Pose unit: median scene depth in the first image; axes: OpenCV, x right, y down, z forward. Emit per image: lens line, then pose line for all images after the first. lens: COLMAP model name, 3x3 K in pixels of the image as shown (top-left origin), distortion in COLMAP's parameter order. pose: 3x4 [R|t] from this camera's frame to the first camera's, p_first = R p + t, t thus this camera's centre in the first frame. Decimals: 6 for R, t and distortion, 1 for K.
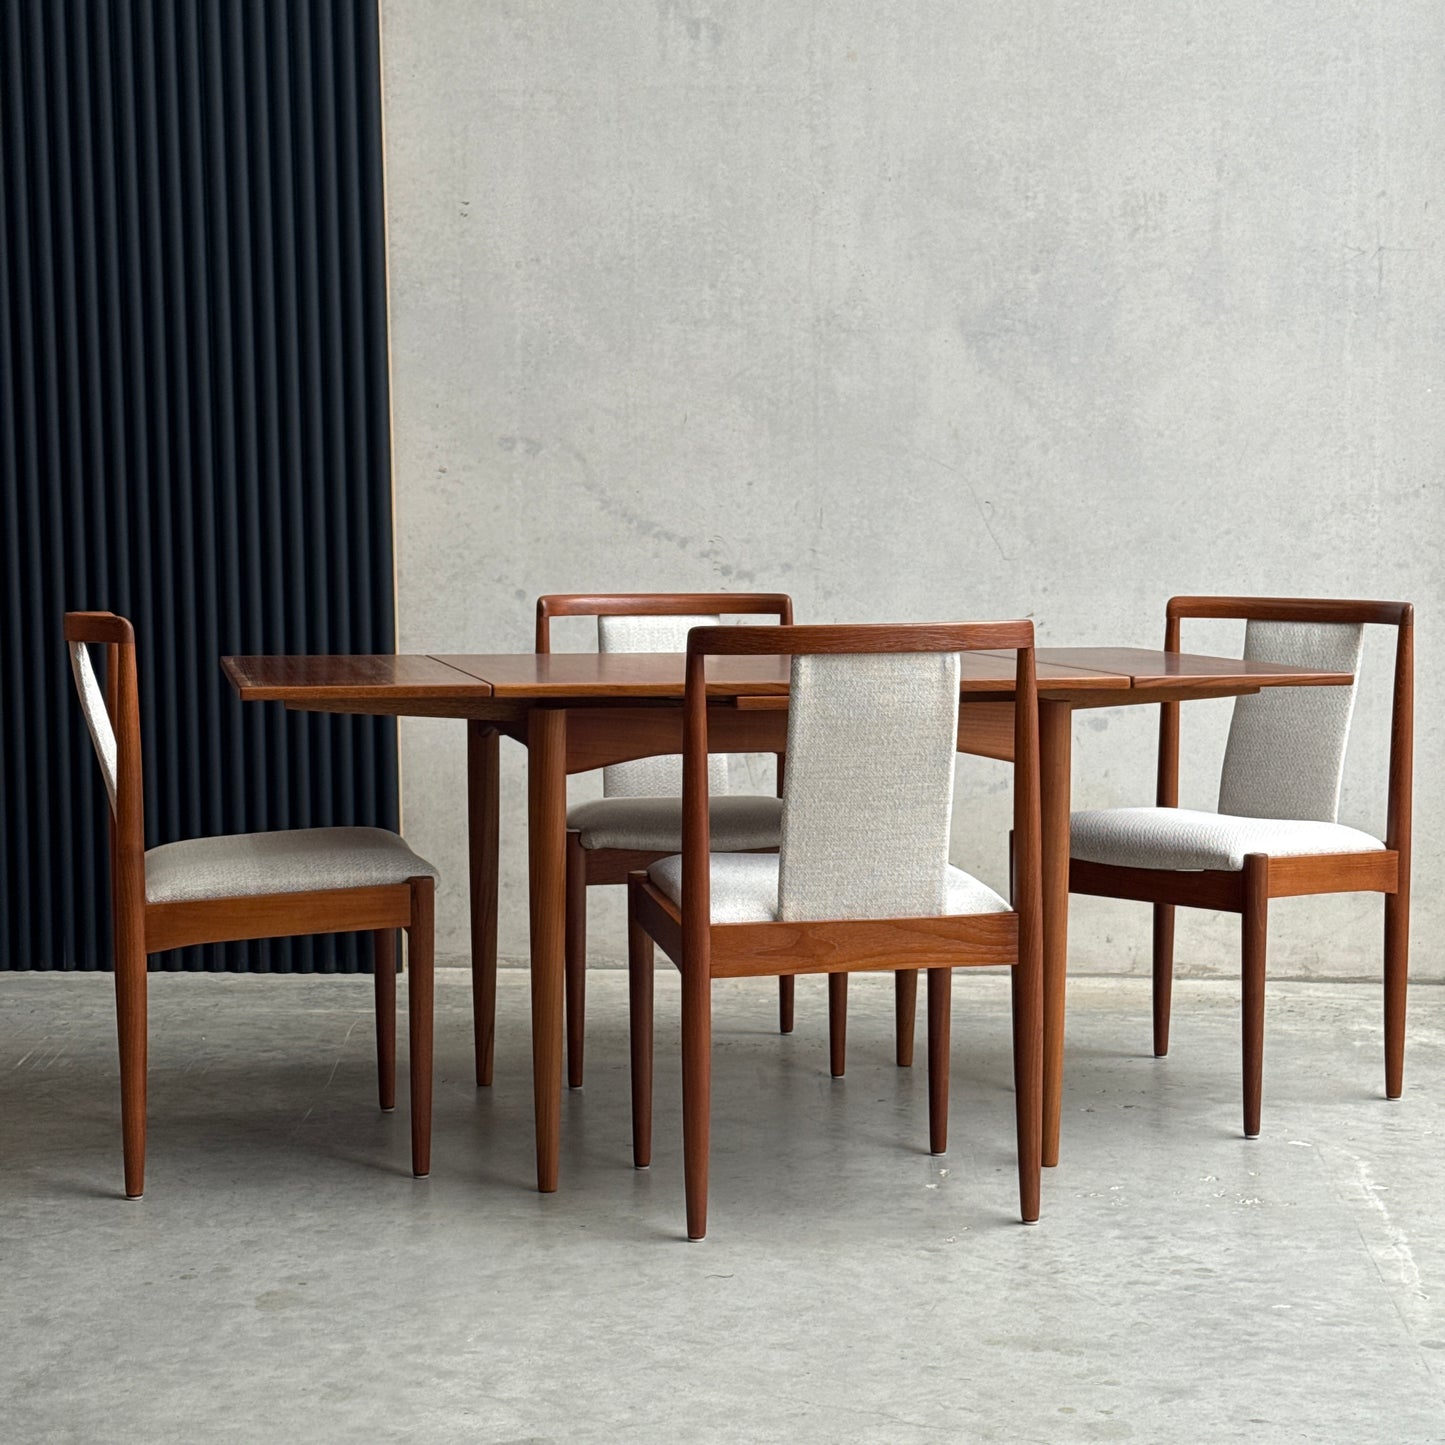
lens RADIAL K [[2685.1, 0, 715.0], [0, 2685.1, 719.4], [0, 0, 1]] dist [0.165832, -0.114060]
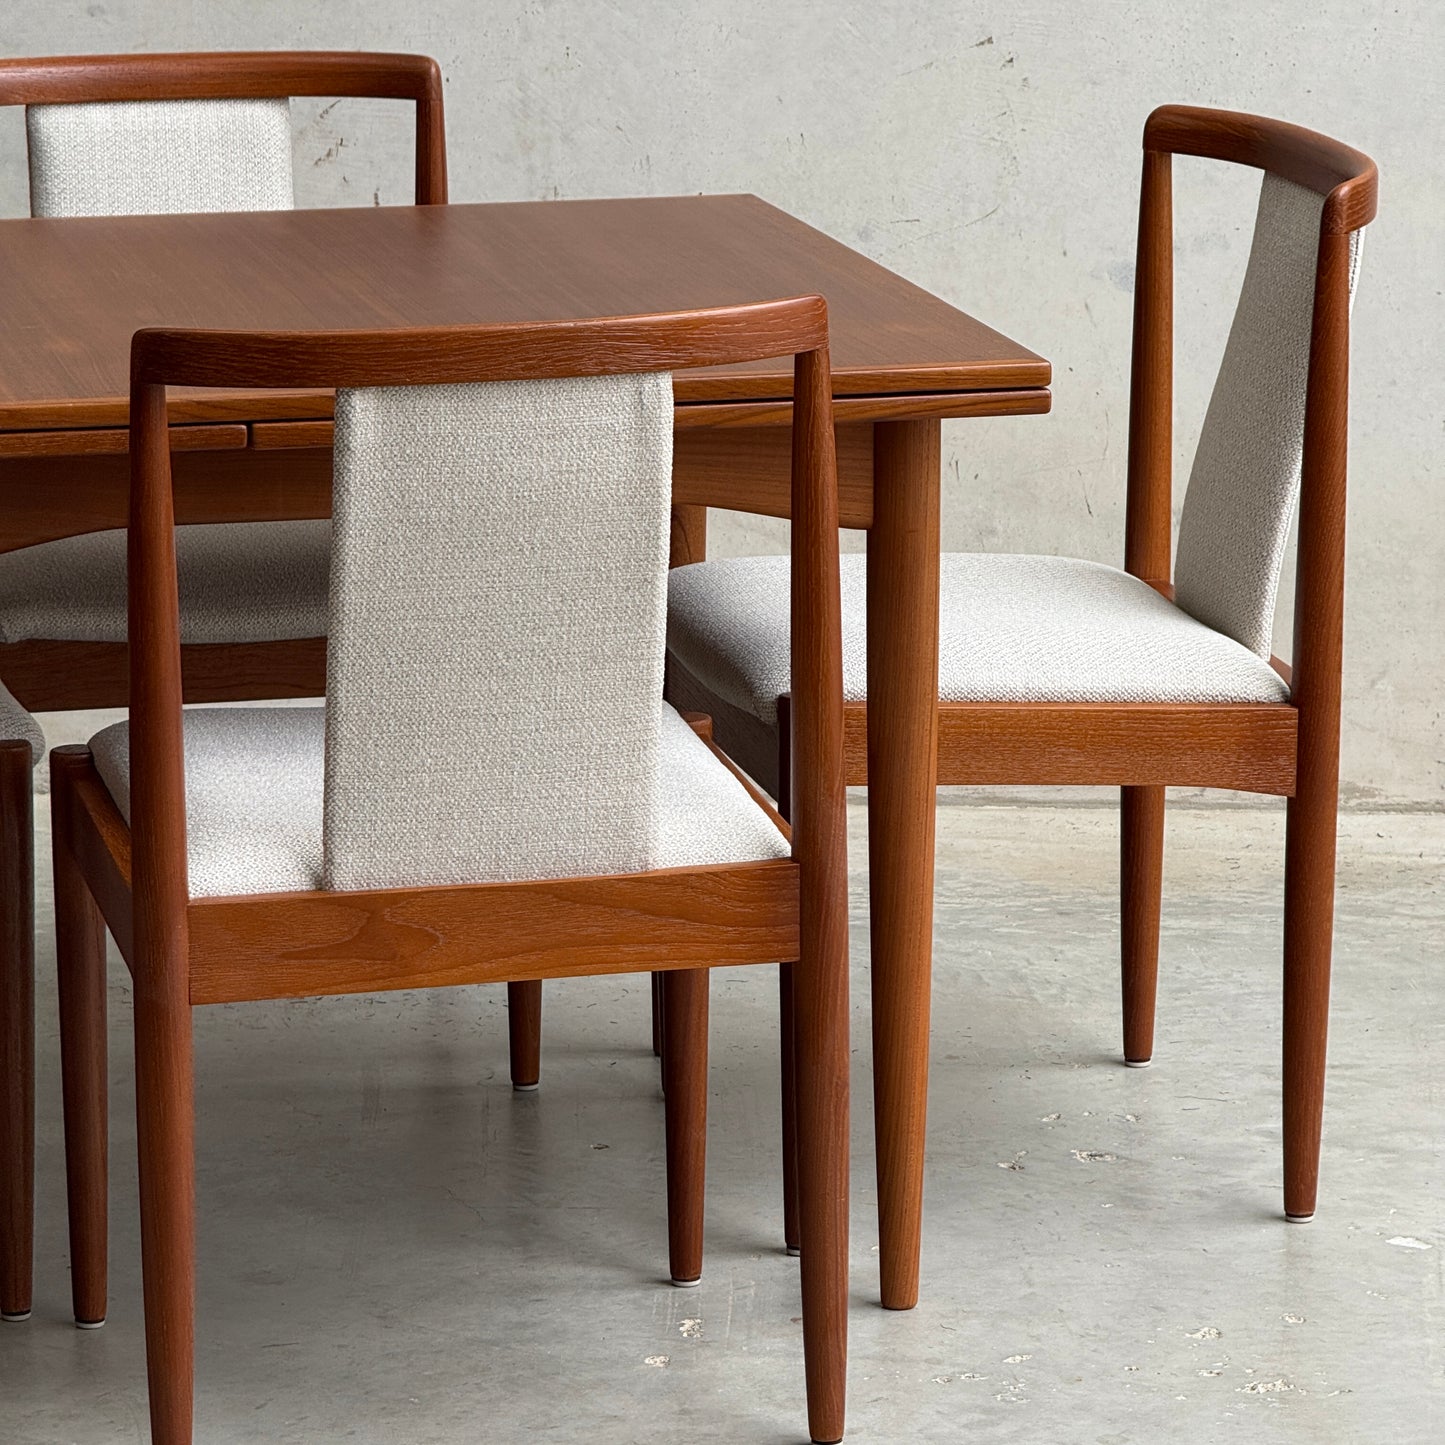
lens RADIAL K [[6833.0, 0, 722.5], [0, 6833.0, 722.5], [0, 0, 1]] dist [0.173956, 2.644233]
pose [[0.999748, -0.007847, 0.021018, 0.069299], [0.004782, 0.989844, 0.142078, -0.135454], [-0.021920, -0.141942, 0.989632, -0.272689]]
